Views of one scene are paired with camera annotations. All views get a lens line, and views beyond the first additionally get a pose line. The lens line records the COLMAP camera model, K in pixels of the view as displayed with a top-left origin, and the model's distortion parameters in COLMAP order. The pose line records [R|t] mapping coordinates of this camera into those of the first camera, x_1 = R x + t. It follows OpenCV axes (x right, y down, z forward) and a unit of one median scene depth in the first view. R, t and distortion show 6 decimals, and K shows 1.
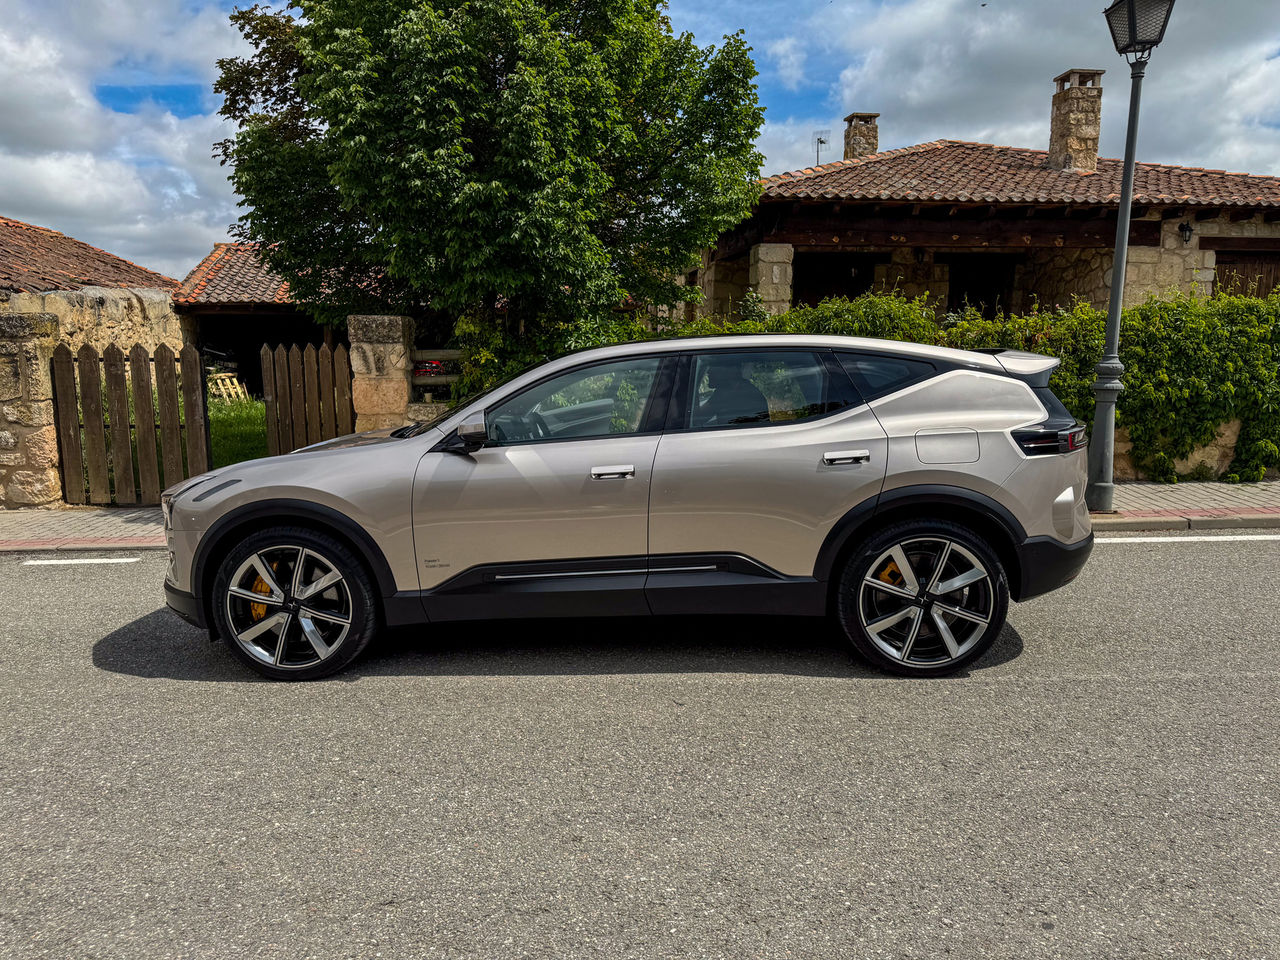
lens RADIAL K [[893.4, 0, 632.9], [0, 893.4, 473.1], [0, 0, 1]] dist [0.003408, -0.016678]
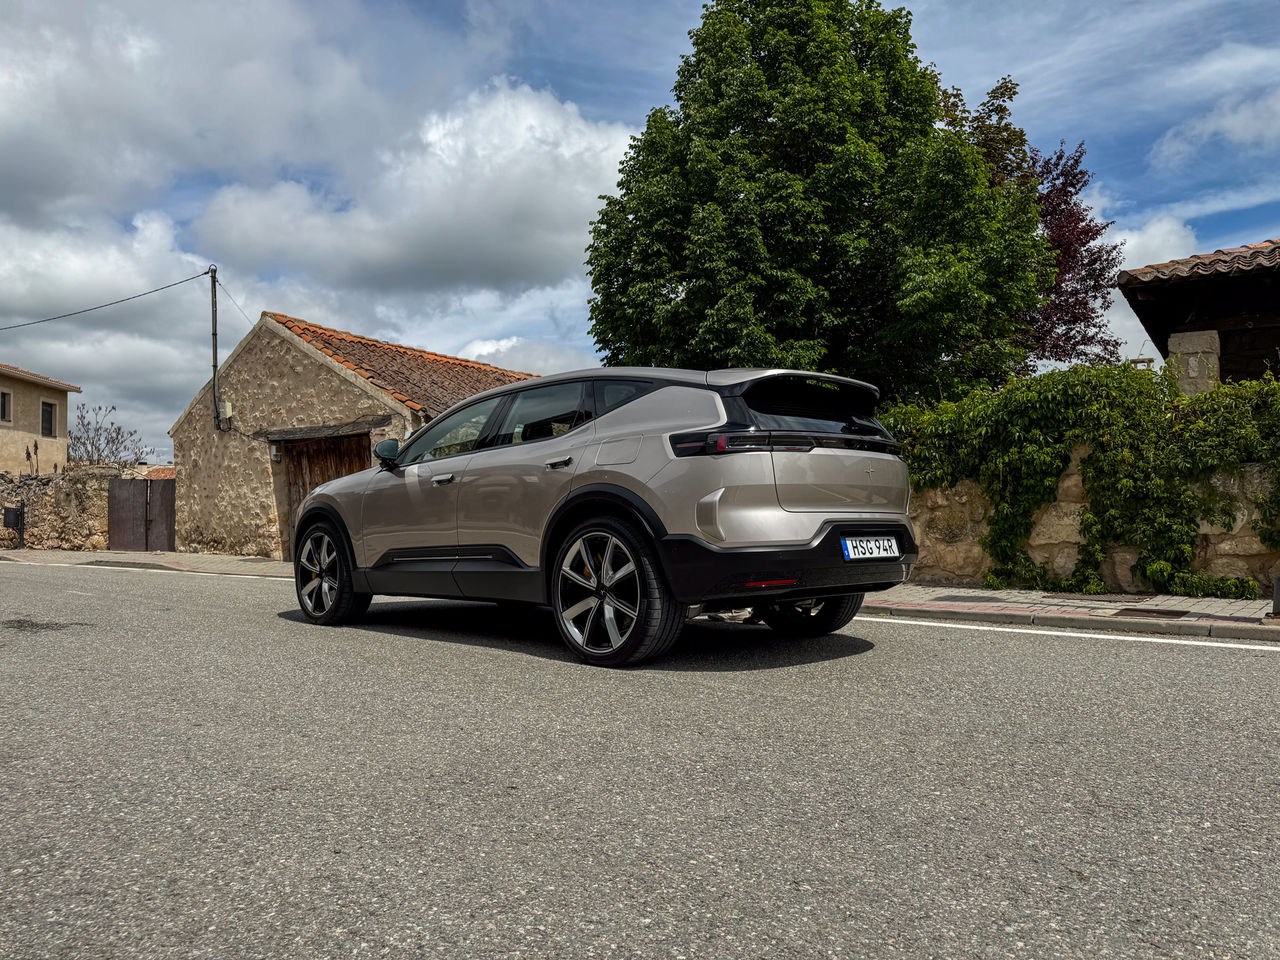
lens RADIAL K [[893.4, 0, 641.0], [0, 893.4, 488.5], [0, 0, 1]] dist [0.003408, -0.016678]
pose [[0.737326, -0.019217, -0.675263, 0.535603], [-0.095270, 0.986647, -0.132104, 0.076566], [0.668785, 0.161736, 0.725650, 0.110630]]
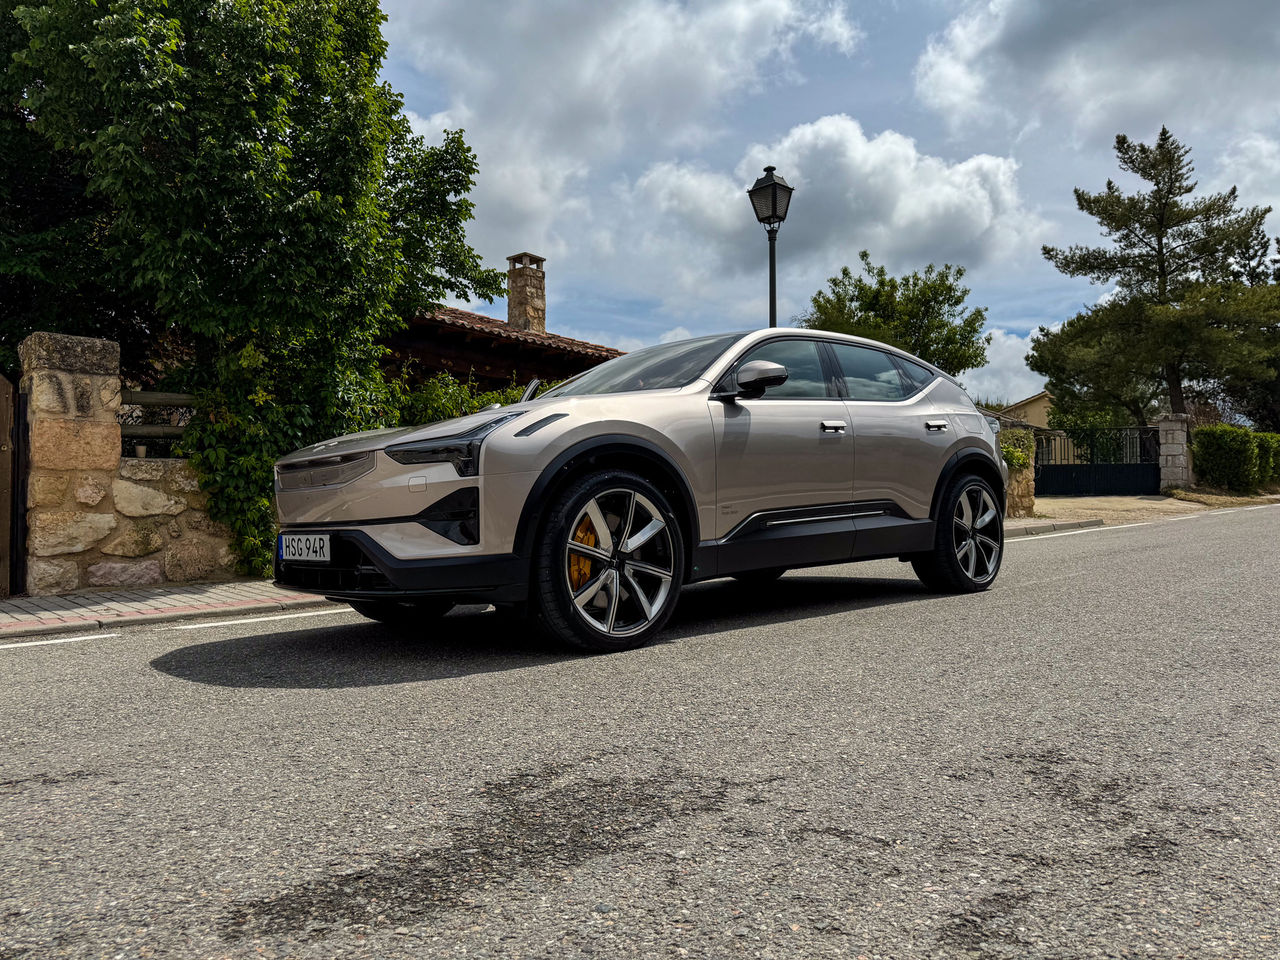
lens RADIAL K [[893.4, 0, 633.5], [0, 893.4, 483.0], [0, 0, 1]] dist [0.003408, -0.016678]
pose [[0.700193, 0.026911, 0.713446, -0.490768], [0.111825, 0.982822, -0.146819, 0.101798], [-0.705142, 0.182583, 0.685156, 0.197432]]
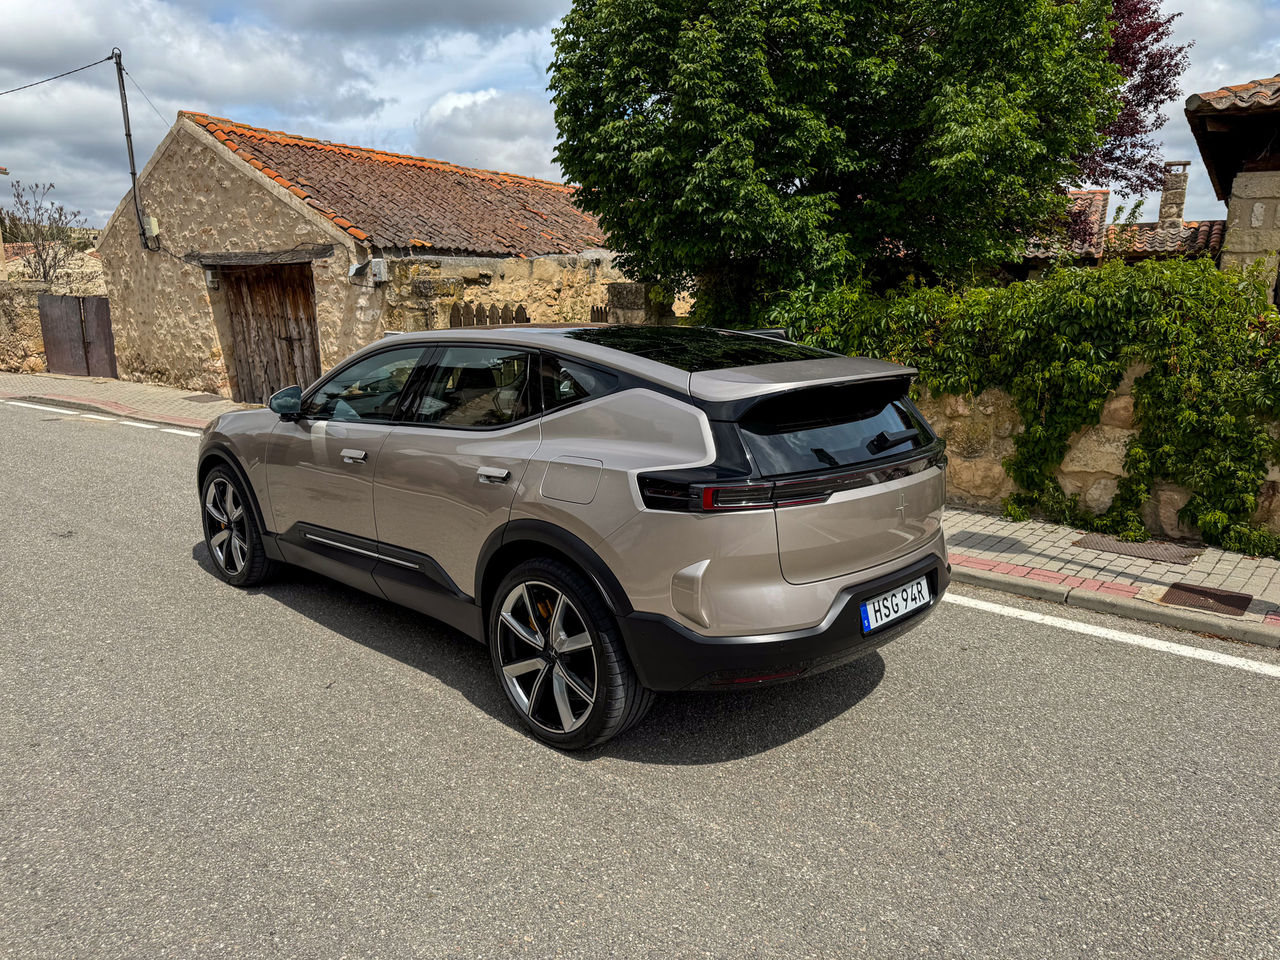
lens RADIAL K [[893.4, 0, 639.1], [0, 893.4, 483.2], [0, 0, 1]] dist [0.003408, -0.016678]
pose [[0.747081, 0.148733, -0.647880, 0.448183], [-0.101001, 0.988729, 0.110516, -0.059687], [0.657015, -0.017128, 0.753682, 0.203996]]
